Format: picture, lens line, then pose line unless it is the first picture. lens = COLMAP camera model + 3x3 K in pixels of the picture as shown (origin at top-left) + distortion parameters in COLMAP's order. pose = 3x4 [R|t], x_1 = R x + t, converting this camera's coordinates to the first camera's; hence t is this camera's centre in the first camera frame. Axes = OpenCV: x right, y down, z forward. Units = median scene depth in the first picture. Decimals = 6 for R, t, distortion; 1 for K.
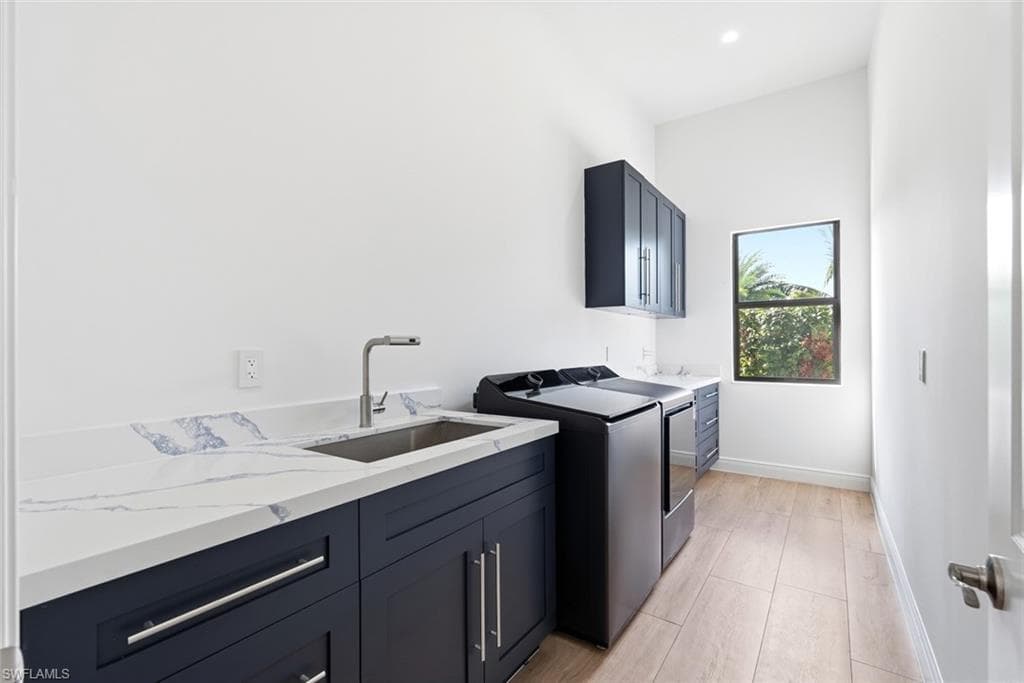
lens RADIAL K [[456.9, 0, 514.6], [0, 456.9, 346.8], [0, 0, 1]] dist [-0.002195, 0.000007]
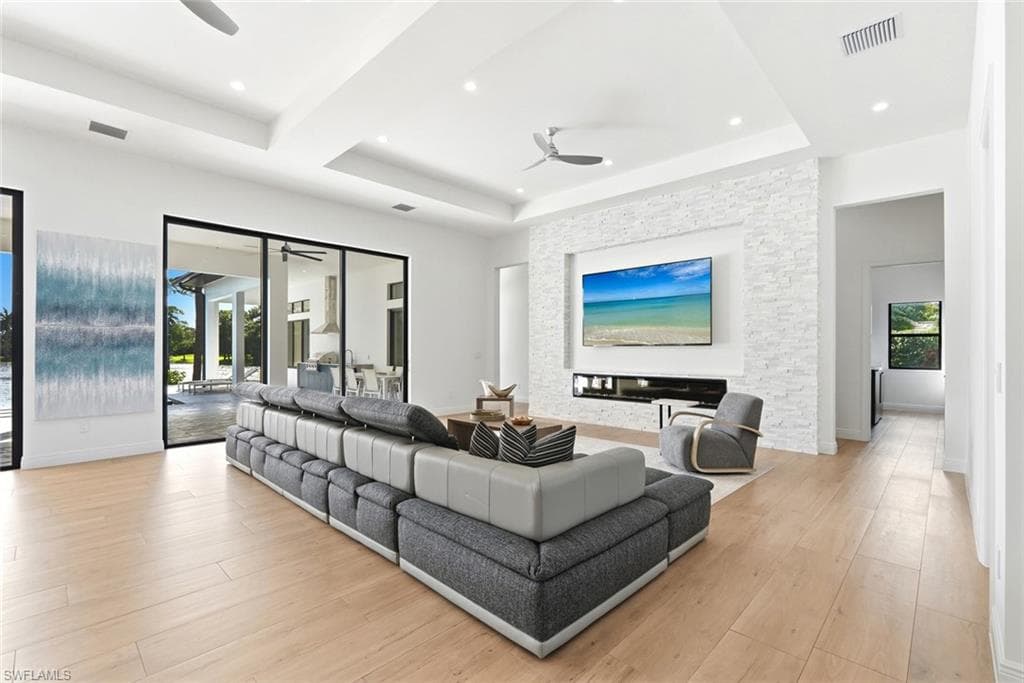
lens RADIAL K [[456.9, 0, 512.9], [0, 456.9, 349.6], [0, 0, 1]] dist [-0.002195, 0.000007]
pose [[0.974832, 0.009454, -0.222738, -0.879717], [-0.009144, 0.999955, 0.002423, -0.011046], [0.222751, -0.000325, 0.974875, -1.714376]]
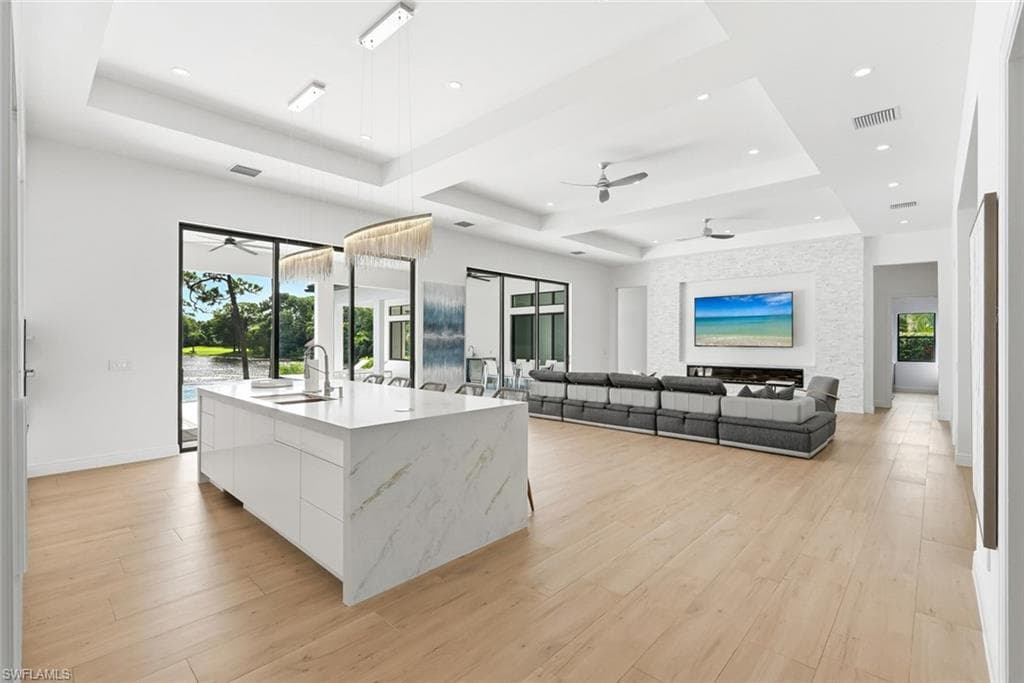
lens RADIAL K [[456.9, 0, 515.2], [0, 456.9, 338.6], [0, 0, 1]] dist [-0.002195, 0.000007]
pose [[0.977580, 0.010441, -0.210306, -1.501962], [-0.011649, 0.999922, -0.004508, -0.045215], [0.210242, 0.006857, 0.977625, -2.751241]]
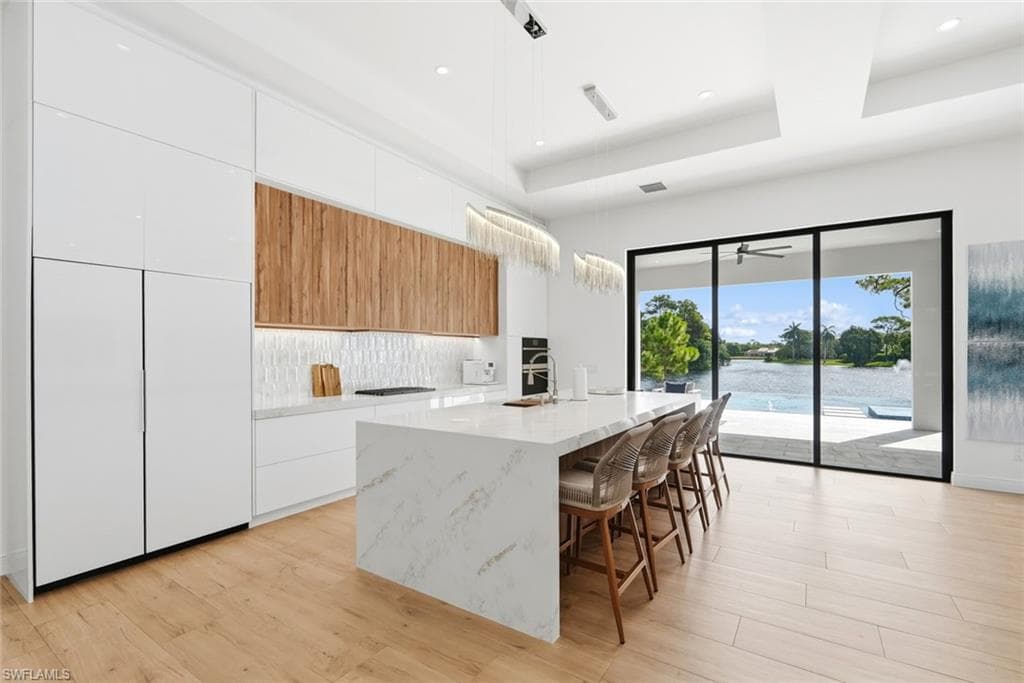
lens RADIAL K [[456.9, 0, 509.3], [0, 456.9, 350.7], [0, 0, 1]] dist [-0.002195, 0.000007]
pose [[-0.043656, 0.004636, -0.999036, -1.132043], [-0.001317, 0.999988, 0.004698, -0.041708], [0.999046, 0.001521, -0.043649, -1.953397]]
